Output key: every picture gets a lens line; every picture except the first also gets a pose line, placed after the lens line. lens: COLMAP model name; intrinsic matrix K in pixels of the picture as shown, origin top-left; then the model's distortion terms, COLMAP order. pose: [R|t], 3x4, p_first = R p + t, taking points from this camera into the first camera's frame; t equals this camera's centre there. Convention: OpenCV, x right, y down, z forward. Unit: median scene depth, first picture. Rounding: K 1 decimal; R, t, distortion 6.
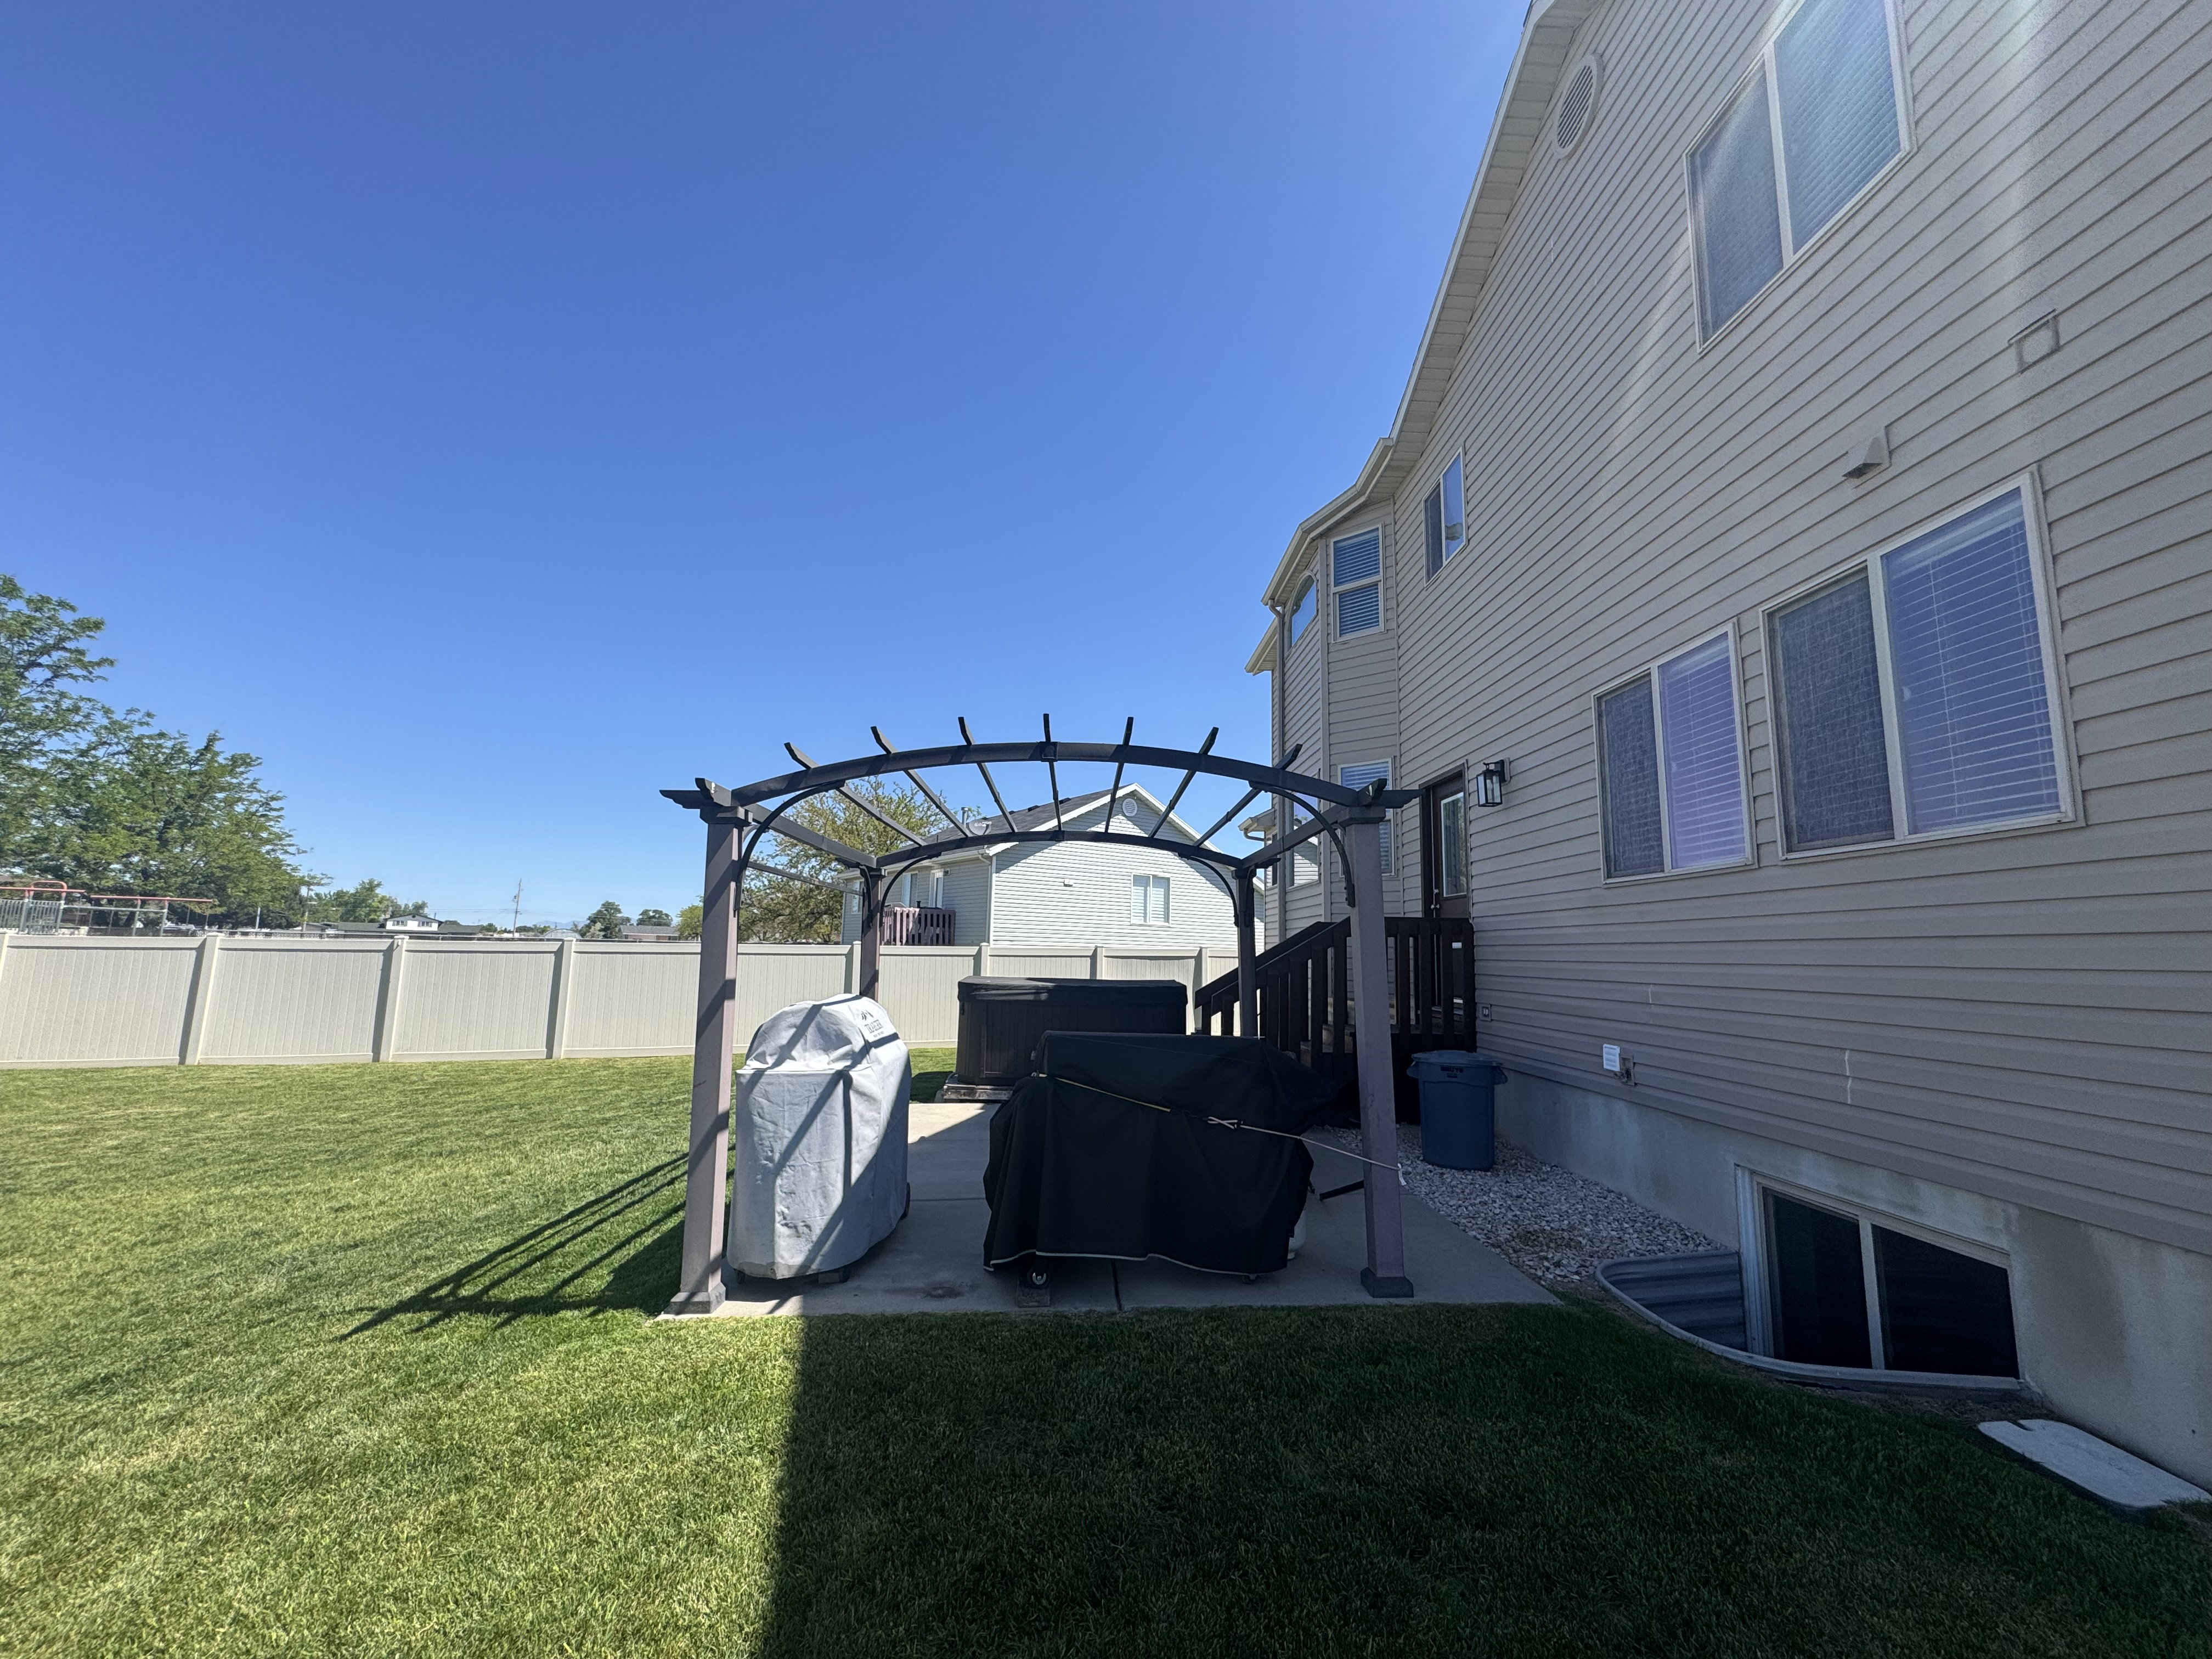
lens RADIAL K [[878.6, 0, 1106.0], [0, 878.6, 829.5], [0, 0, 1]] dist [-0.001020, 0.000056]
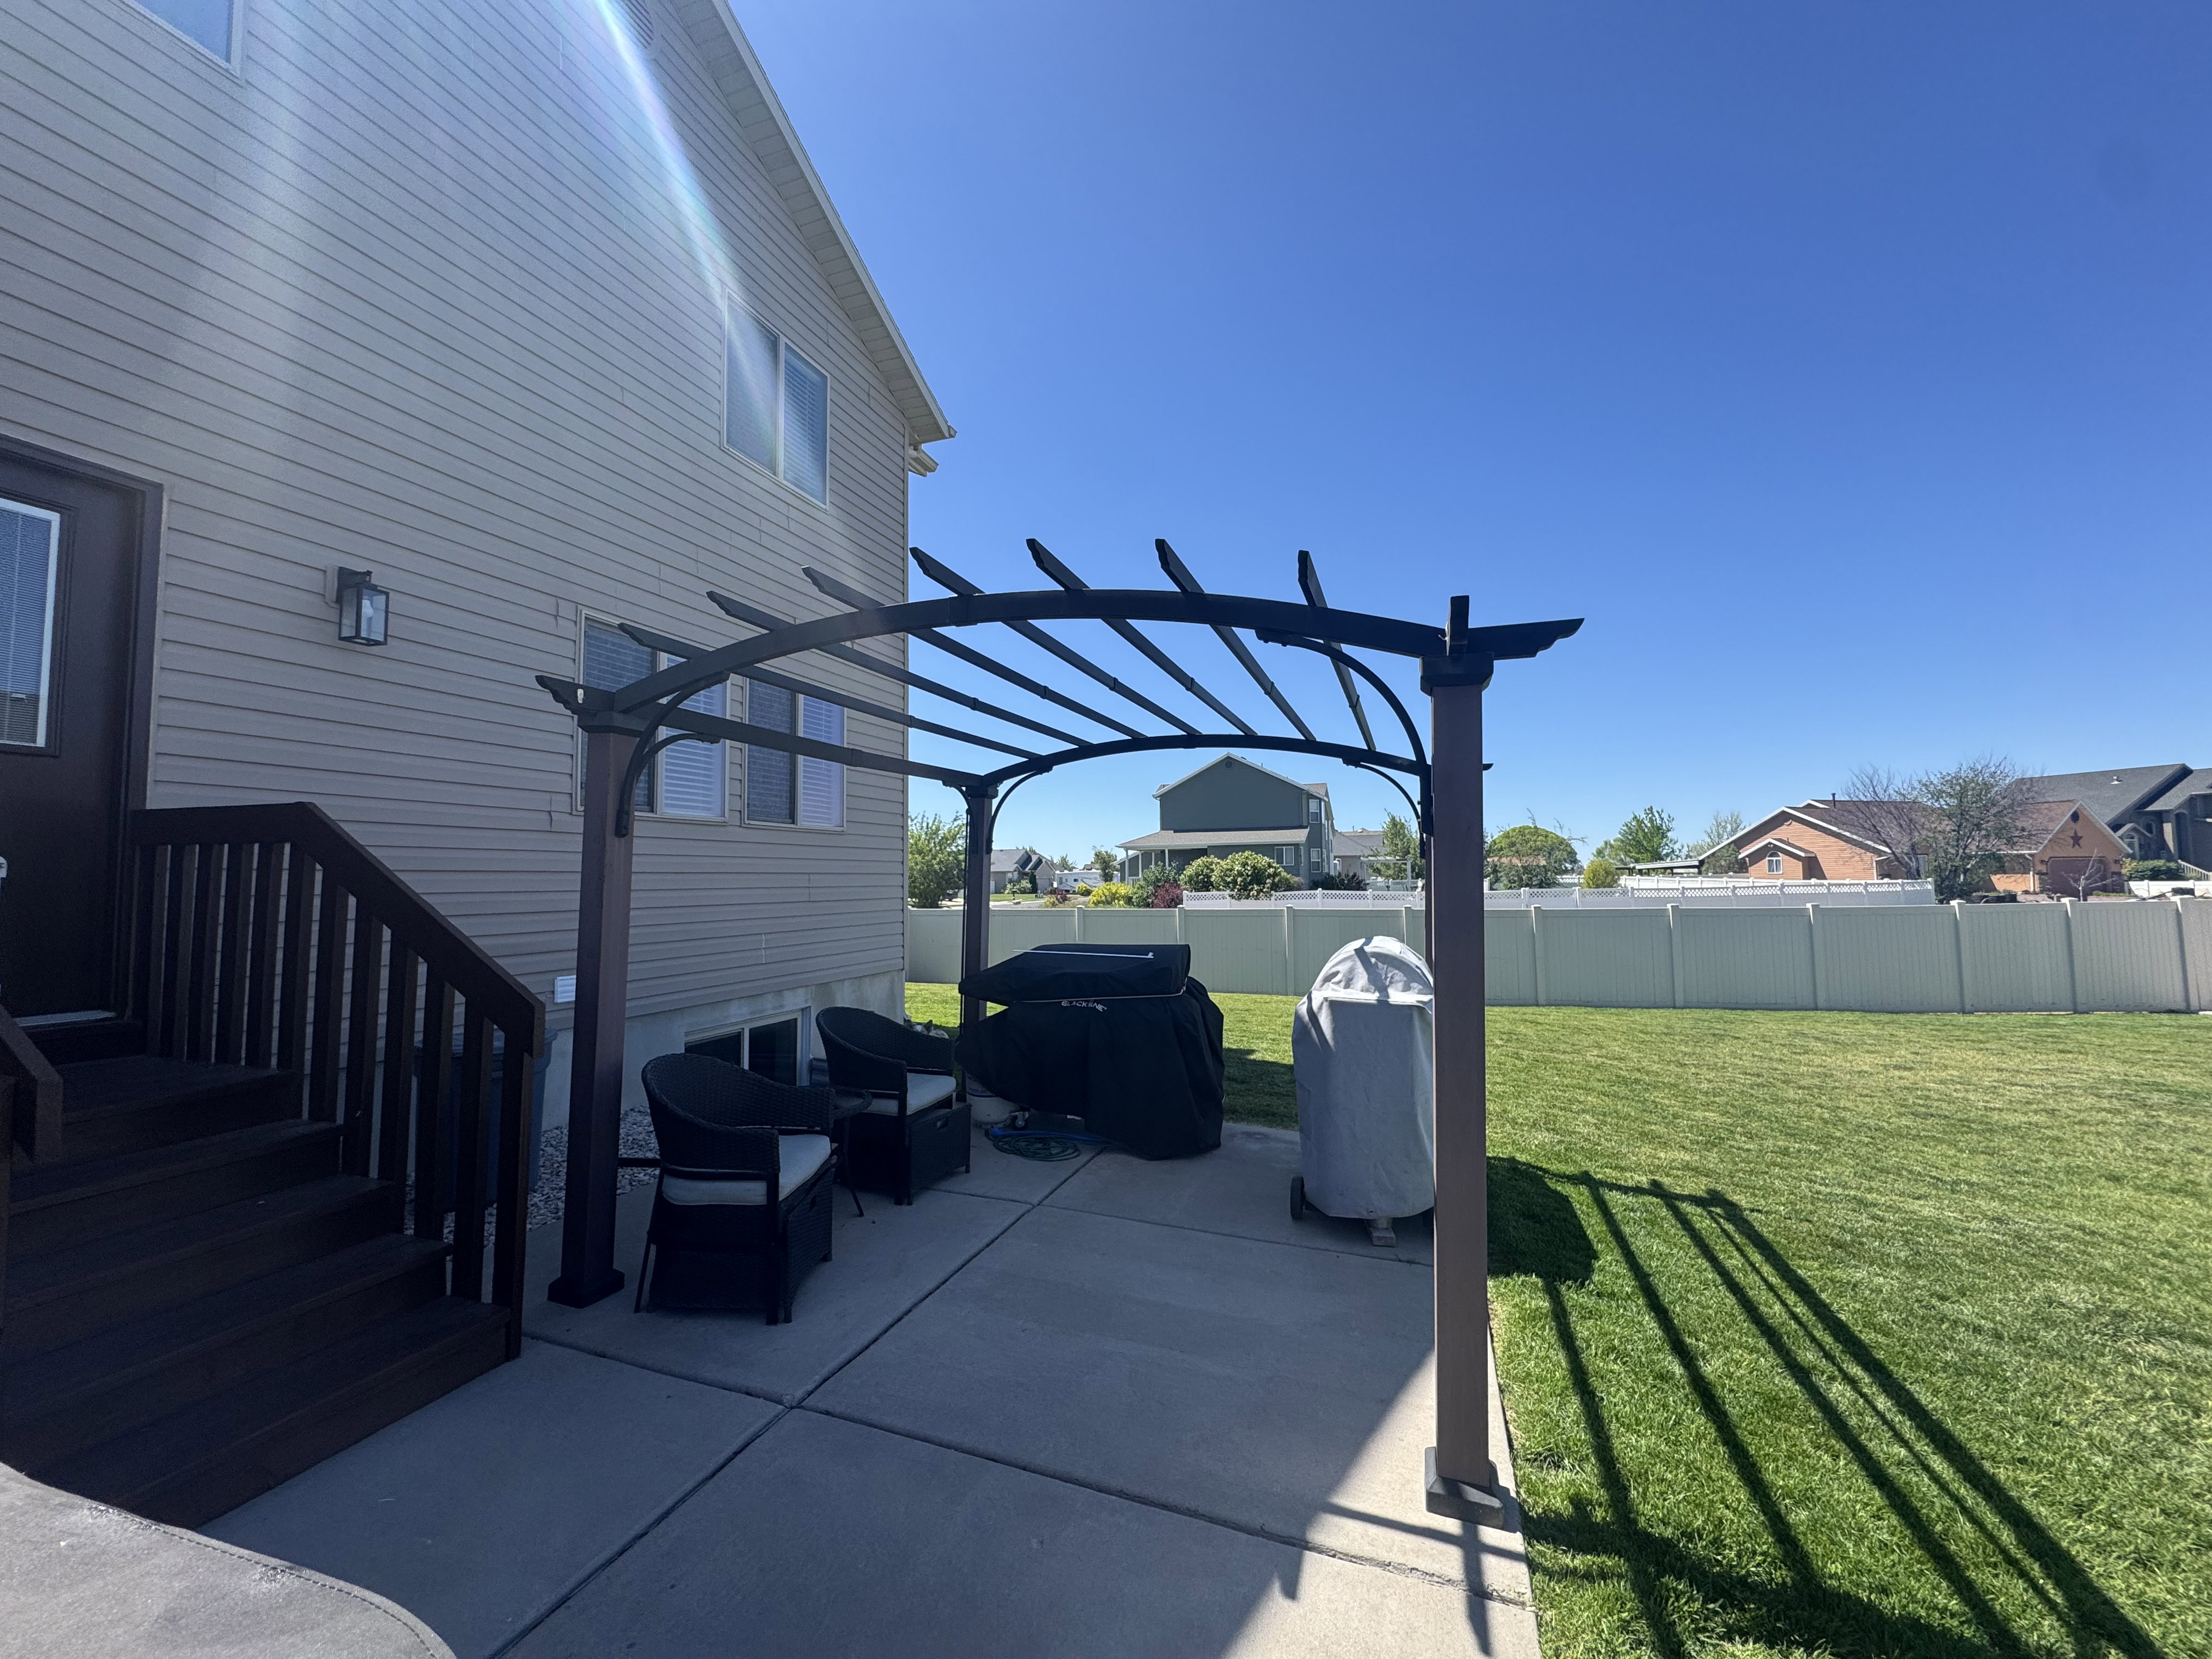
lens RADIAL K [[878.6, 0, 1106.0], [0, 878.6, 829.5], [0, 0, 1]] dist [-0.001020, 0.000056]
pose [[-0.929711, 0.012967, 0.368061, -0.066029], [-0.058420, 0.981534, -0.182147, 0.044214], [-0.363626, -0.190846, -0.911786, 0.329097]]
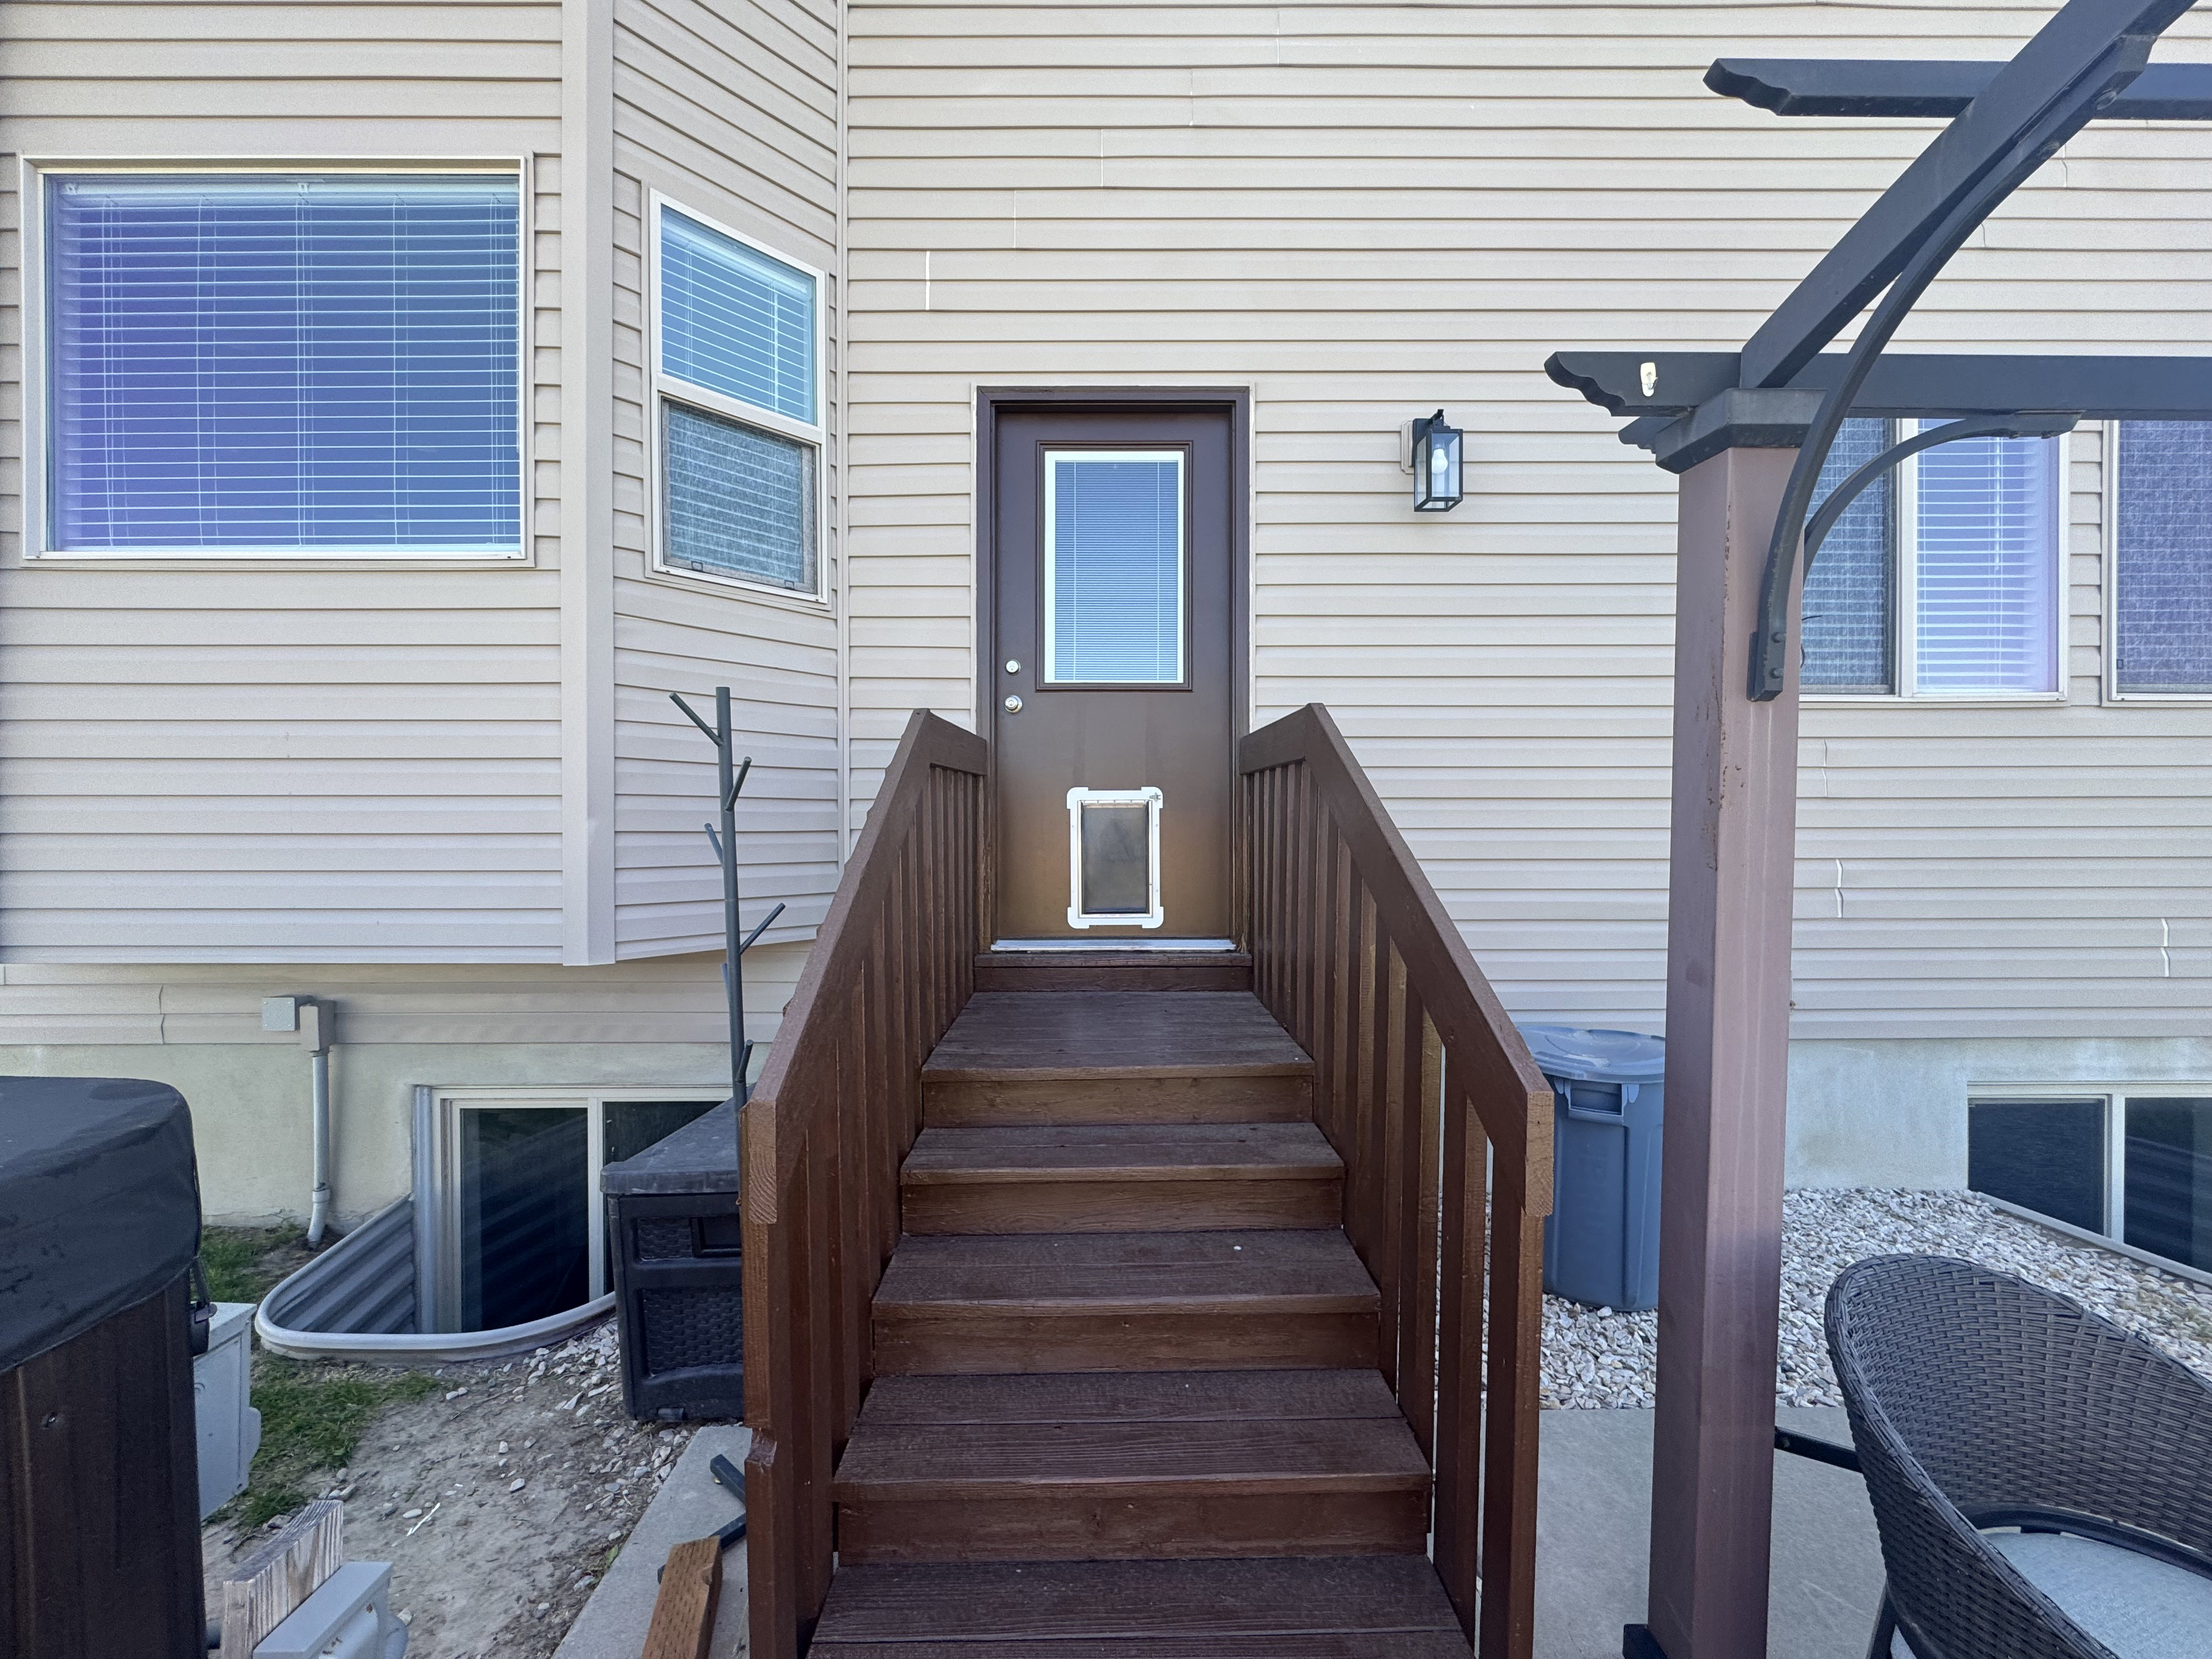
lens RADIAL K [[878.6, 0, 1106.0], [0, 878.6, 829.5], [0, 0, 1]] dist [-0.001020, 0.000056]
pose [[0.026767, -0.025980, 0.999304, -0.011995], [-0.137829, 0.990019, 0.029430, 0.038215], [-0.990094, -0.138521, 0.022919, 0.279239]]
